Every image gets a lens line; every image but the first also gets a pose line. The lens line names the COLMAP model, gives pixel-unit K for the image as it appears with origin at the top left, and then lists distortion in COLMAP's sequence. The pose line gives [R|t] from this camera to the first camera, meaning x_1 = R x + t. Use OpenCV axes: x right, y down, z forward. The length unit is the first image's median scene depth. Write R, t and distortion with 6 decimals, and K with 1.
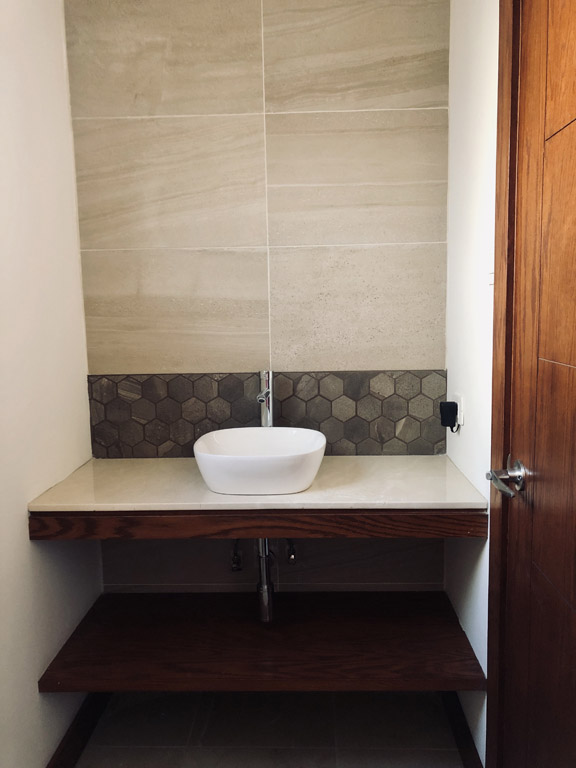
lens RADIAL K [[630.6, 0, 282.1], [0, 630.6, 385.4], [0, 0, 1]] dist [0.023320, -0.018609]
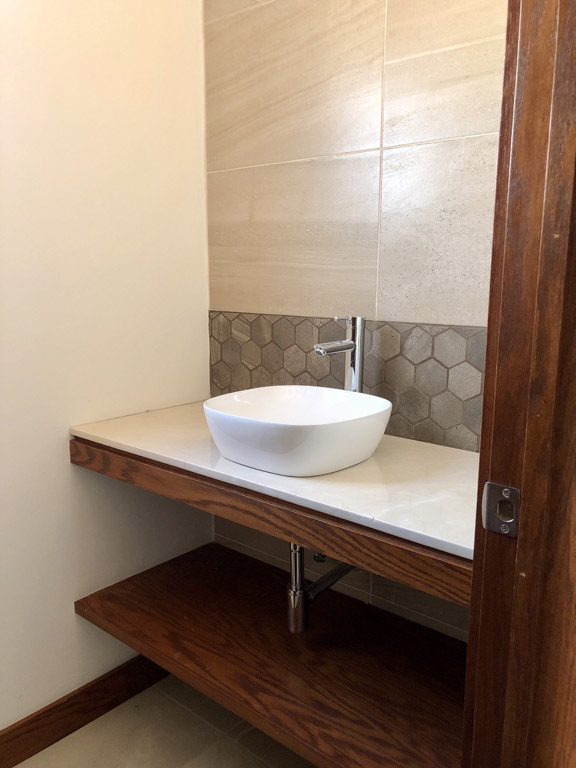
lens RADIAL K [[630.6, 0, 287.2], [0, 630.6, 384.8], [0, 0, 1]] dist [0.023320, -0.018609]
pose [[0.780100, 0.132390, -0.611487, 0.373306], [-0.101430, 0.991188, 0.085198, 0.001747], [0.617378, -0.004440, 0.786654, 0.343054]]
